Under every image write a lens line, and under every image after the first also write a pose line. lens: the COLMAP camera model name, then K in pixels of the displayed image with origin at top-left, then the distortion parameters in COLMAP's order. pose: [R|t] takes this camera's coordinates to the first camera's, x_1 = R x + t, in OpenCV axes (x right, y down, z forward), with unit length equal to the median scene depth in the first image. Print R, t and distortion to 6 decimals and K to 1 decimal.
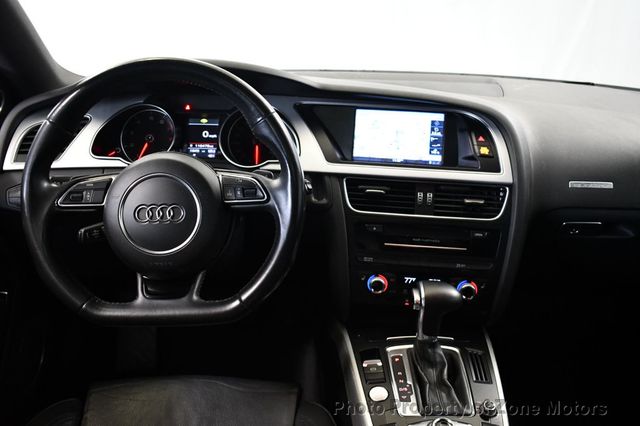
lens RADIAL K [[595.4, 0, 323.5], [0, 595.4, 212.0], [0, 0, 1]] dist [-0.082544, 0.000000]
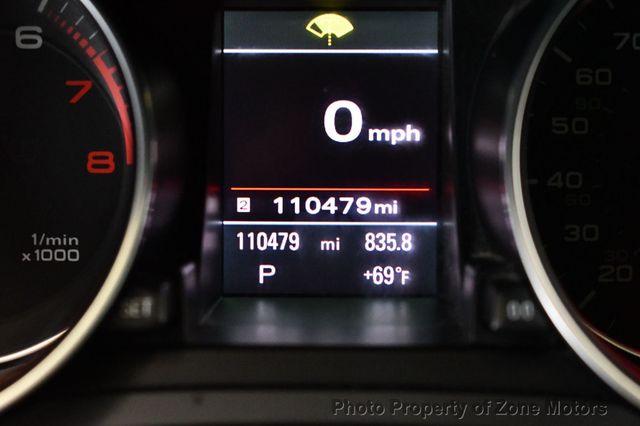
lens RADIAL K [[1523.7, 0, 320.5], [0, 1523.7, 213.7], [0, 0, 1]] dist [0.077629, 0.000000]
pose [[0.998410, -0.015198, -0.054280, -0.205217], [0.017251, 0.999146, 0.037556, -0.136620], [0.053663, -0.038433, 0.997819, 0.707535]]
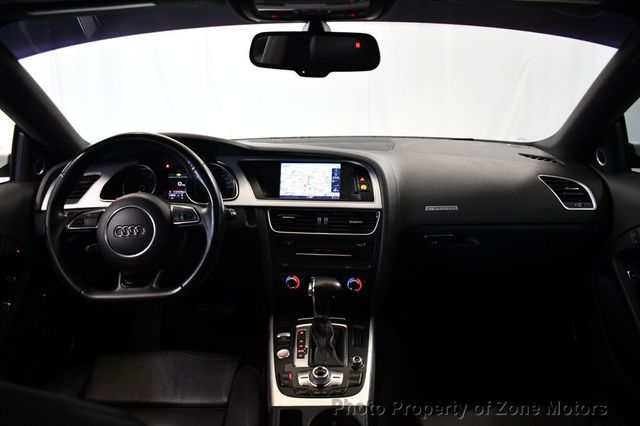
lens RADIAL K [[493.8, 0, 318.5], [0, 493.8, 212.1], [0, 0, 1]] dist [-0.085831, -0.002368]
pose [[0.998627, -0.032038, -0.041457, 0.210982], [0.028065, 0.995260, -0.093115, 0.066299], [0.044243, 0.091824, 0.994792, -0.199150]]
